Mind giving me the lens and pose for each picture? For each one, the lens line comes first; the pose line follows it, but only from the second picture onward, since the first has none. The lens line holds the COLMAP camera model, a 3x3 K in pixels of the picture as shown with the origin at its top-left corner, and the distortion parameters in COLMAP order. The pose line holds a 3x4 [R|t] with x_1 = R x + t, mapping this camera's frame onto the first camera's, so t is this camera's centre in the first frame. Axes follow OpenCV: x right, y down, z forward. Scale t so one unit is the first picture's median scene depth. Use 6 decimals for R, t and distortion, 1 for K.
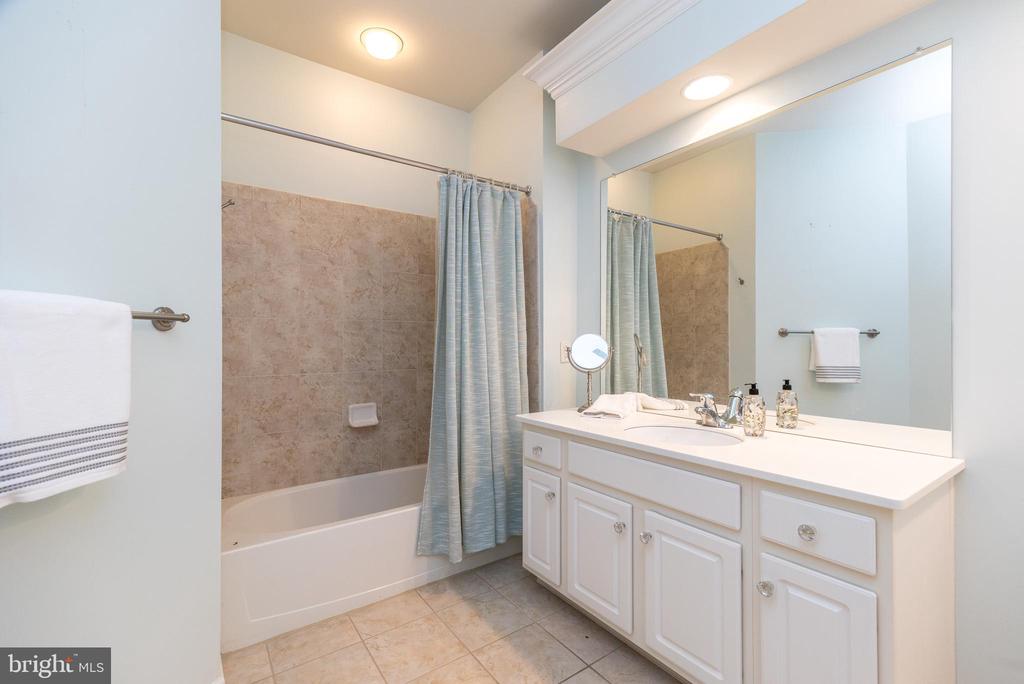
lens RADIAL K [[445.2, 0, 512.1], [0, 445.2, 340.1], [0, 0, 1]] dist [0.005161, 0.000244]
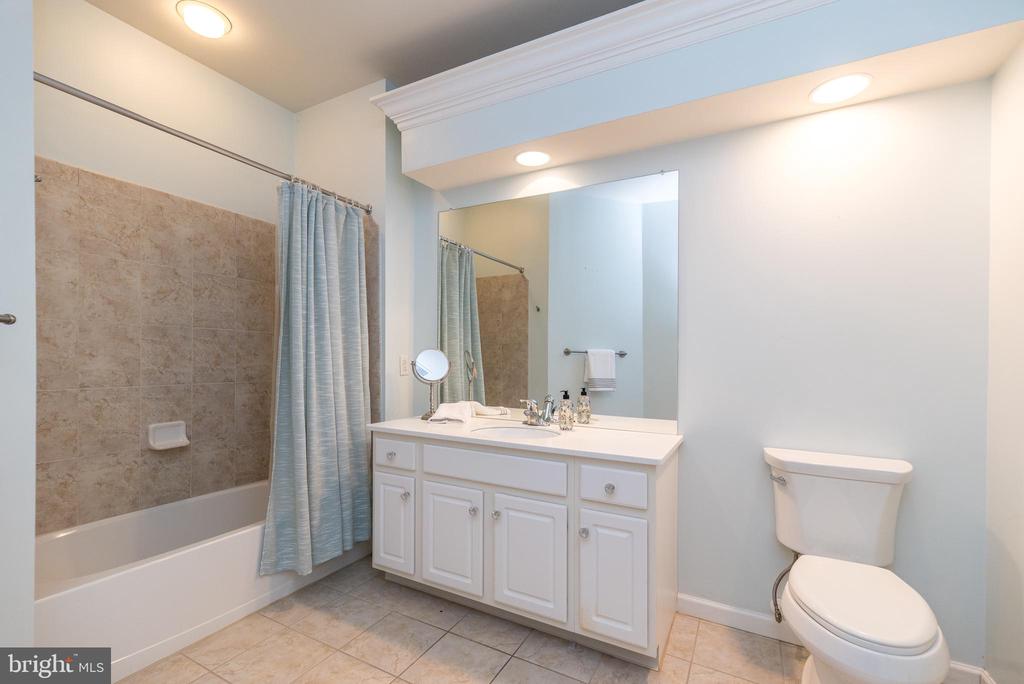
lens RADIAL K [[445.2, 0, 512.1], [0, 445.2, 340.1], [0, 0, 1]] dist [0.005161, 0.000244]
pose [[0.897203, 0.037246, 0.440044, -0.130245], [-0.023709, 0.999062, -0.036222, -0.001455], [-0.440981, 0.022066, 0.897245, -0.086776]]
